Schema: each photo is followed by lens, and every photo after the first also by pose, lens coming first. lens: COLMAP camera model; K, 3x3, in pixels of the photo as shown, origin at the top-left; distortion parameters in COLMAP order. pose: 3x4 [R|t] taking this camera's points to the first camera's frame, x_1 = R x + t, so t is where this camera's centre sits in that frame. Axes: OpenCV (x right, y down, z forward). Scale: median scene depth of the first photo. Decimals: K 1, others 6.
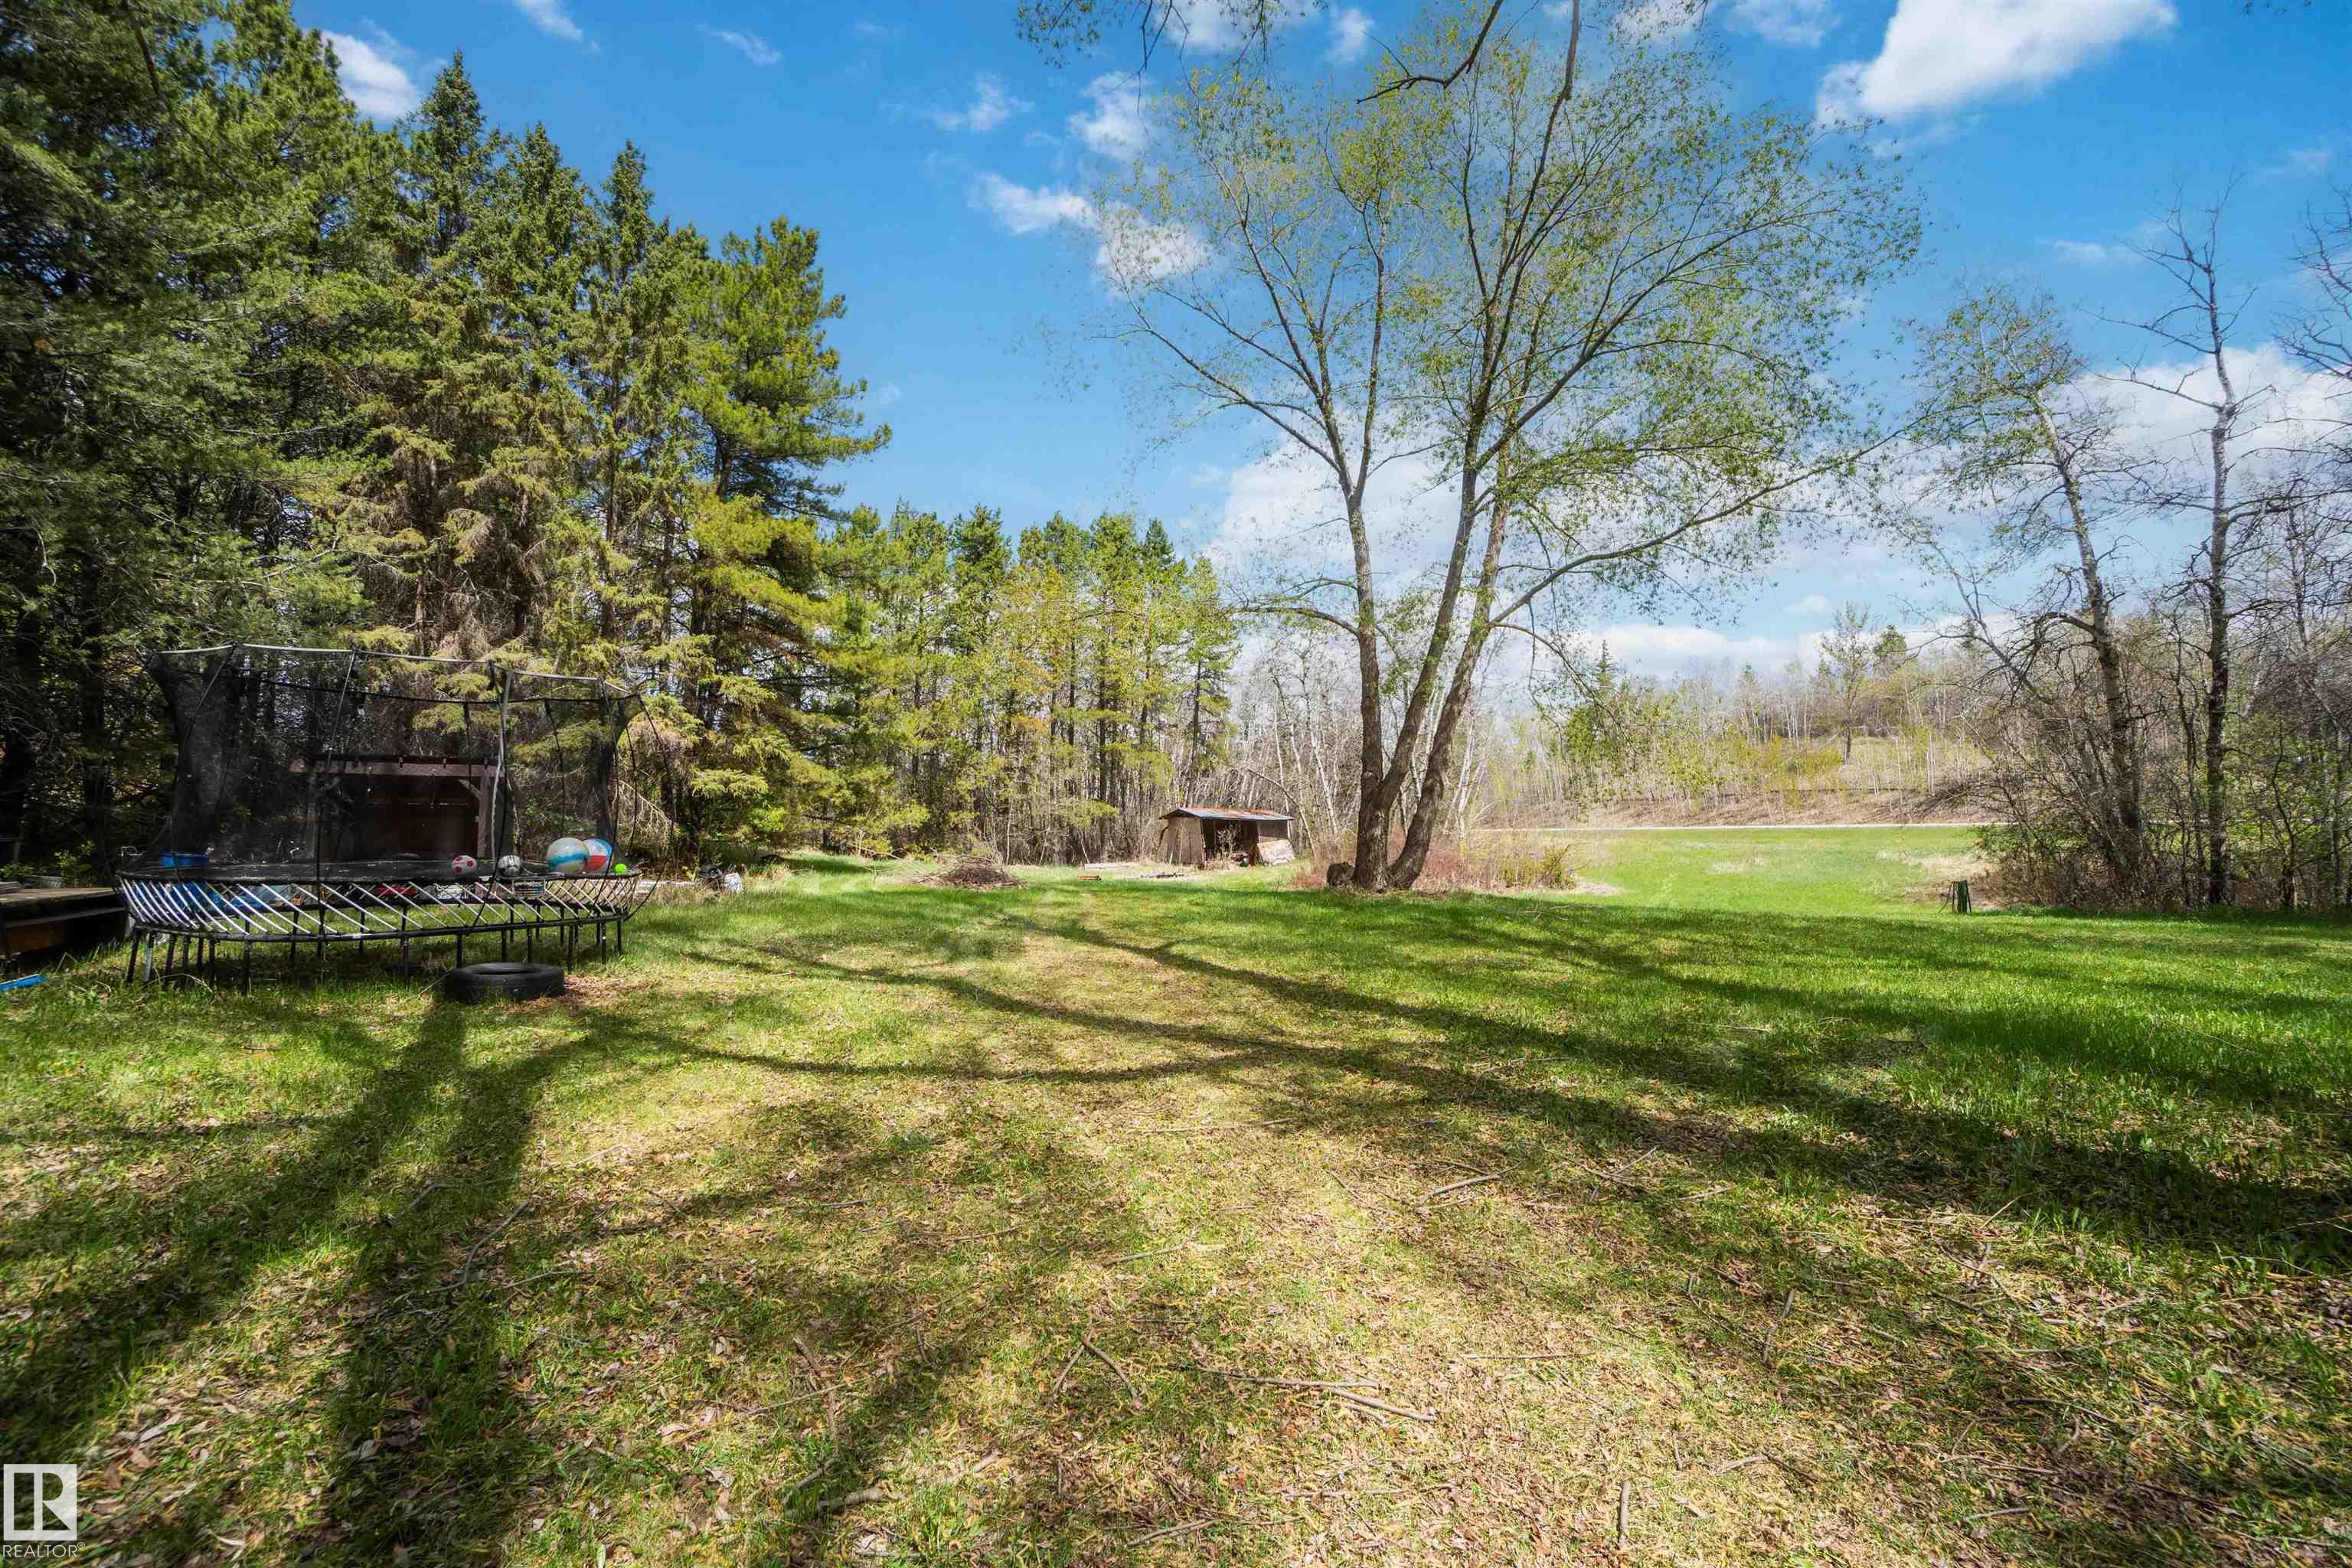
lens RADIAL K [[1045.3, 0, 1166.6], [0, 1045.3, 759.1], [0, 0, 1]] dist [-0.053636, 0.019803]
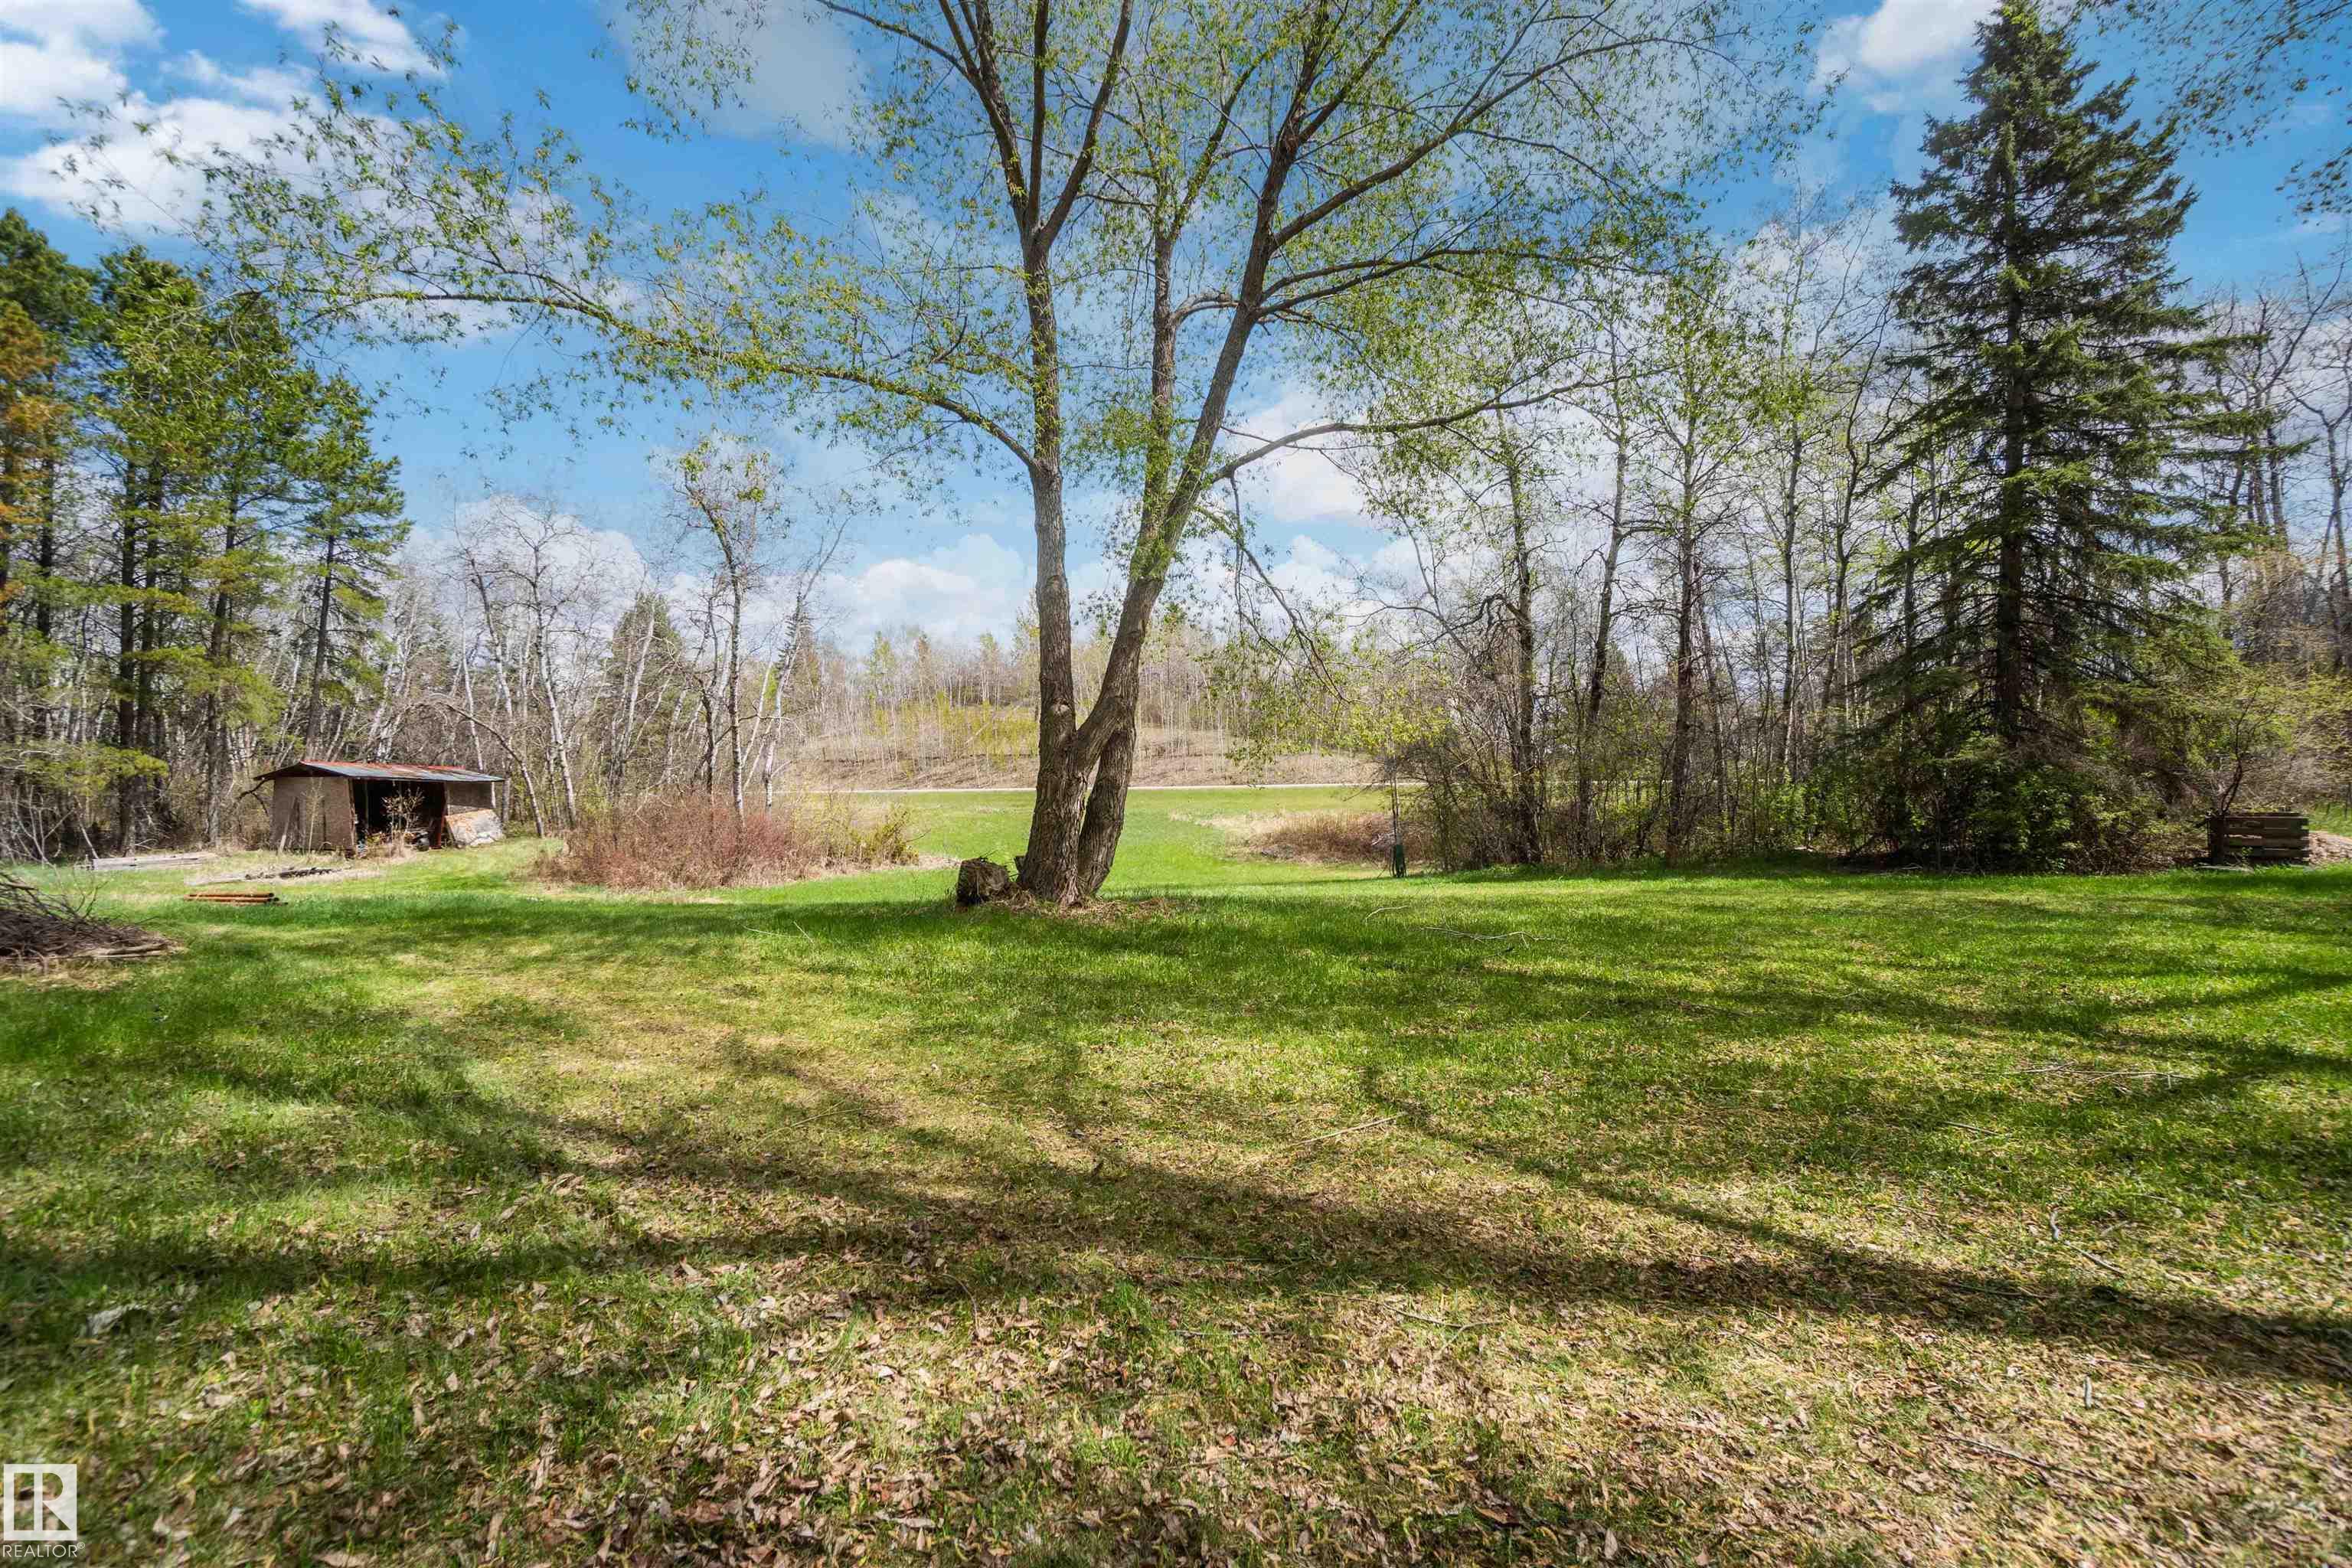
lens RADIAL K [[1045.3, 0, 1169.7], [0, 1045.3, 764.1], [0, 0, 1]] dist [-0.053636, 0.019803]
pose [[0.689064, 0.012071, 0.724600, -0.171690], [-0.042322, 0.998825, 0.023607, 0.027490], [-0.723463, -0.046934, 0.688766, 0.486200]]
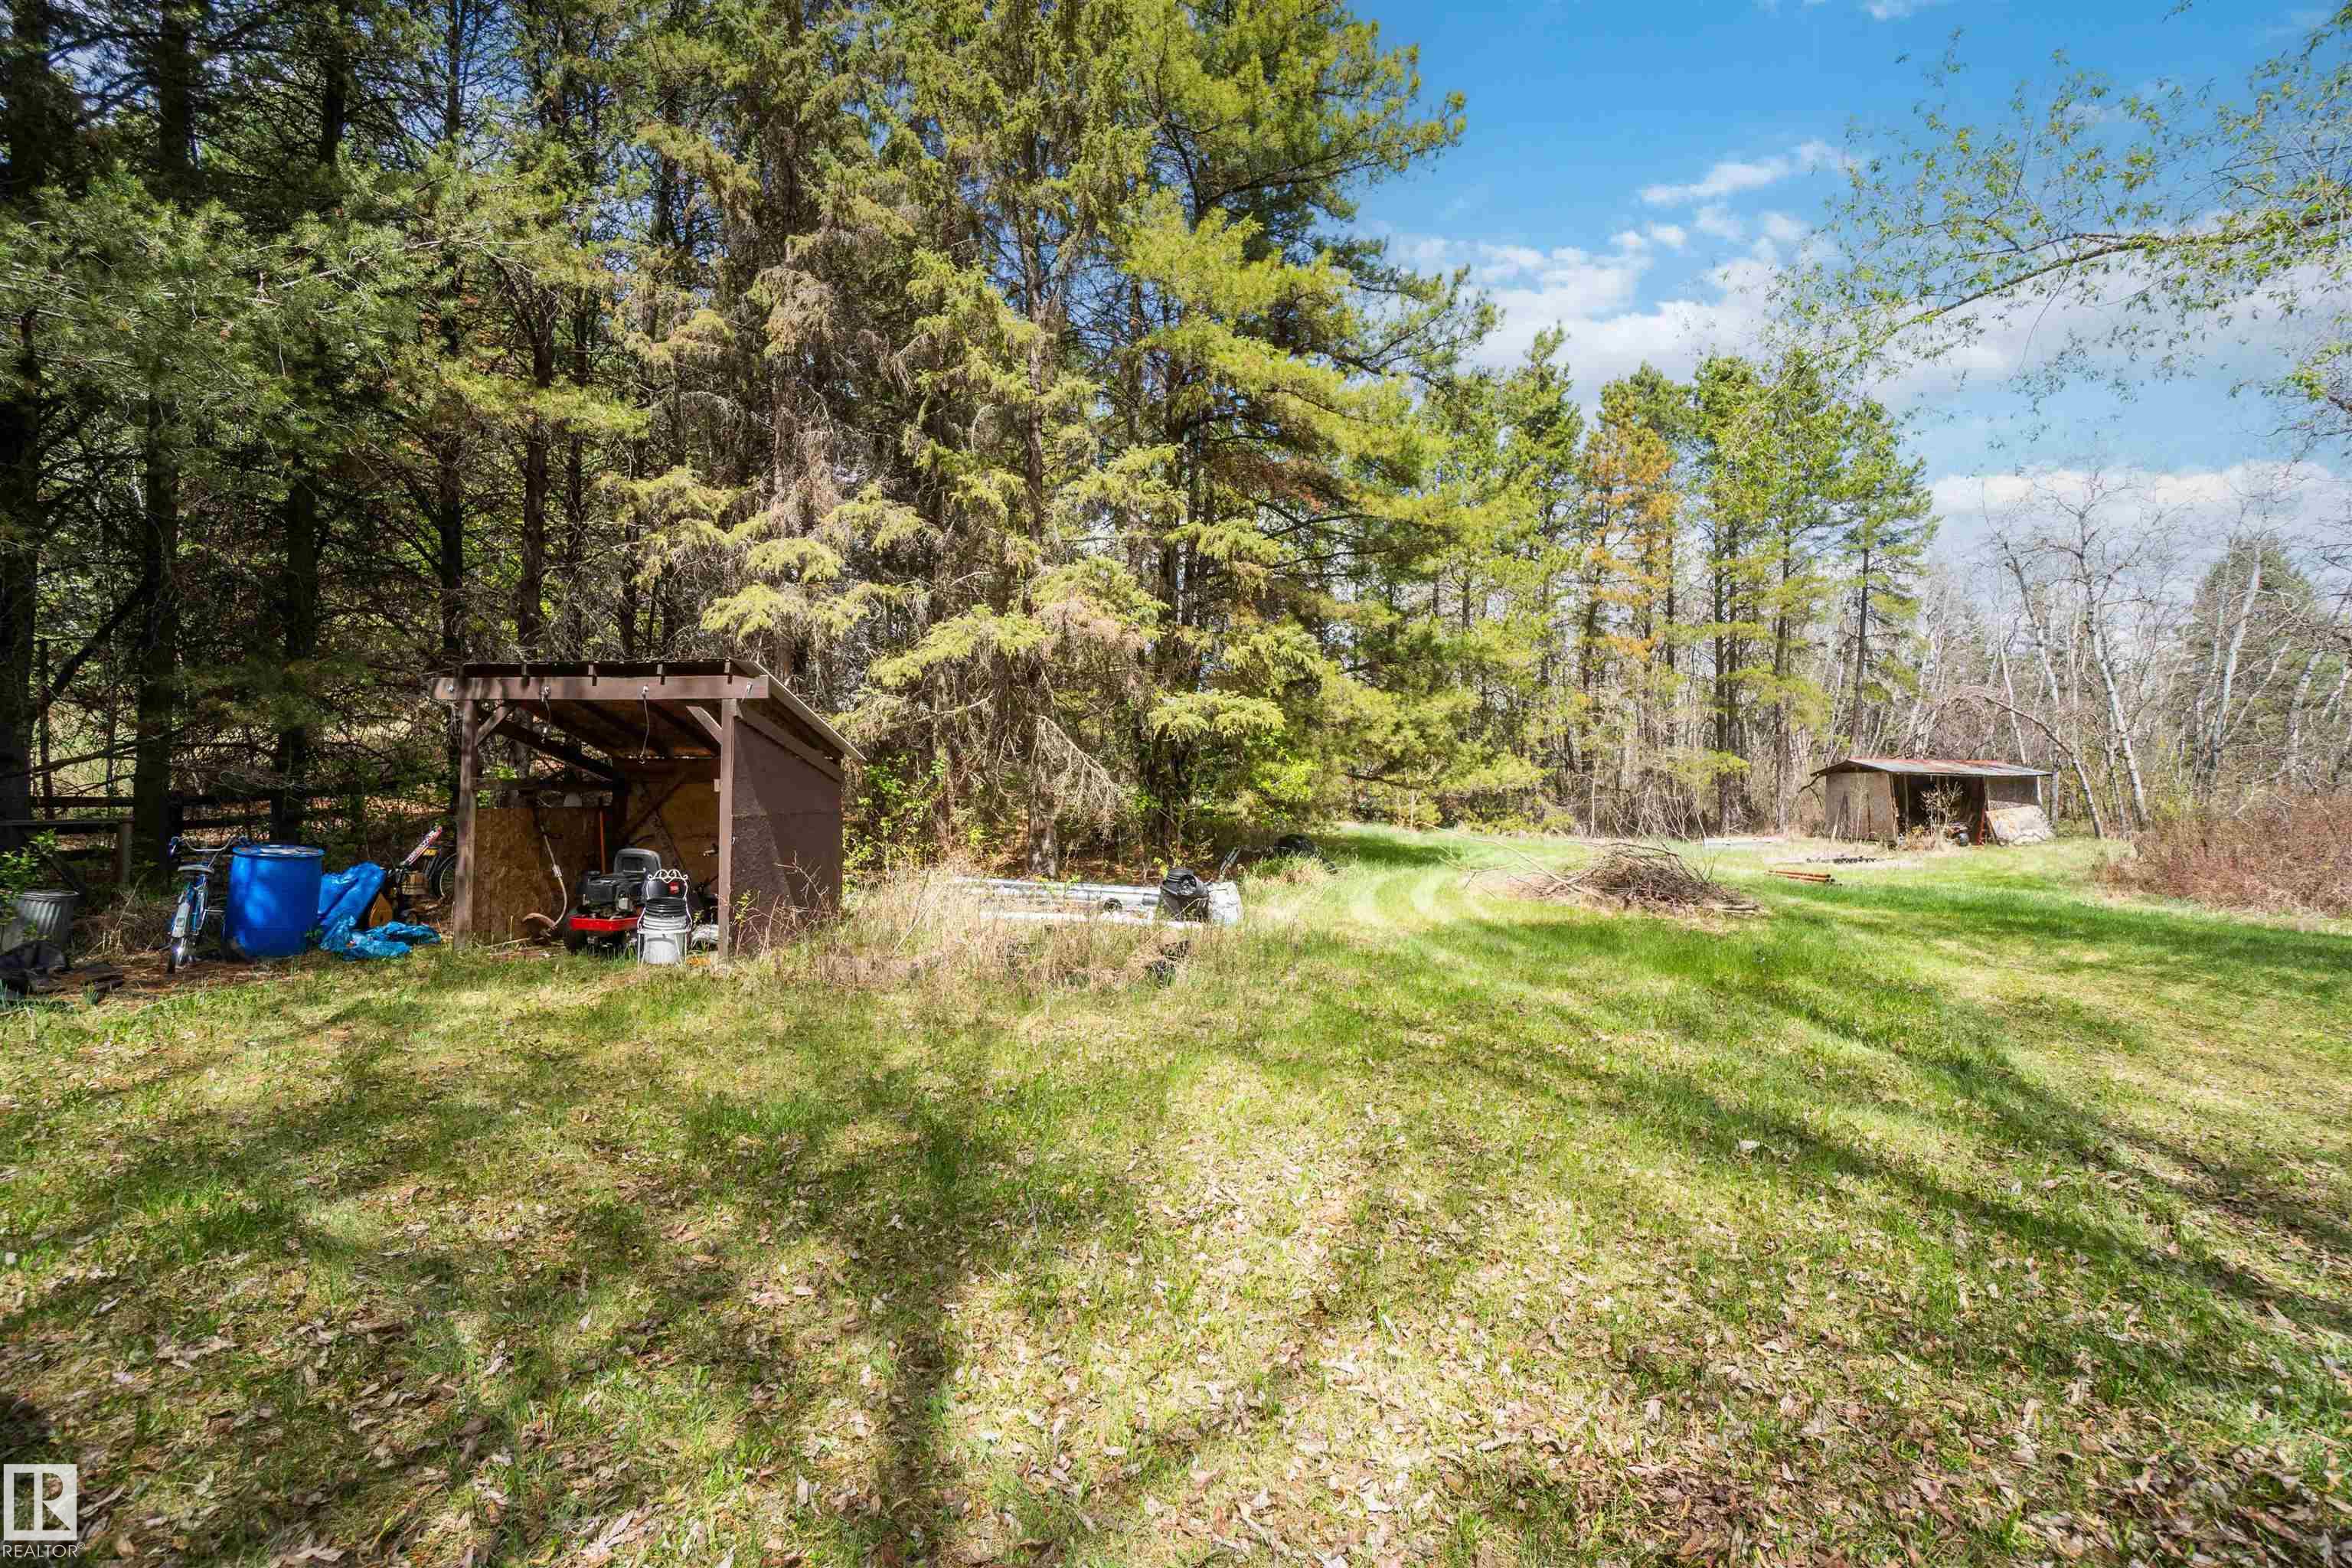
lens RADIAL K [[1045.3, 0, 1168.8], [0, 1045.3, 764.4], [0, 0, 1]] dist [-0.053636, 0.019803]
pose [[0.886209, -0.011847, -0.463133, -0.175994], [0.032343, 0.998816, 0.036338, 0.026562], [0.462155, -0.047182, 0.885543, 0.463706]]
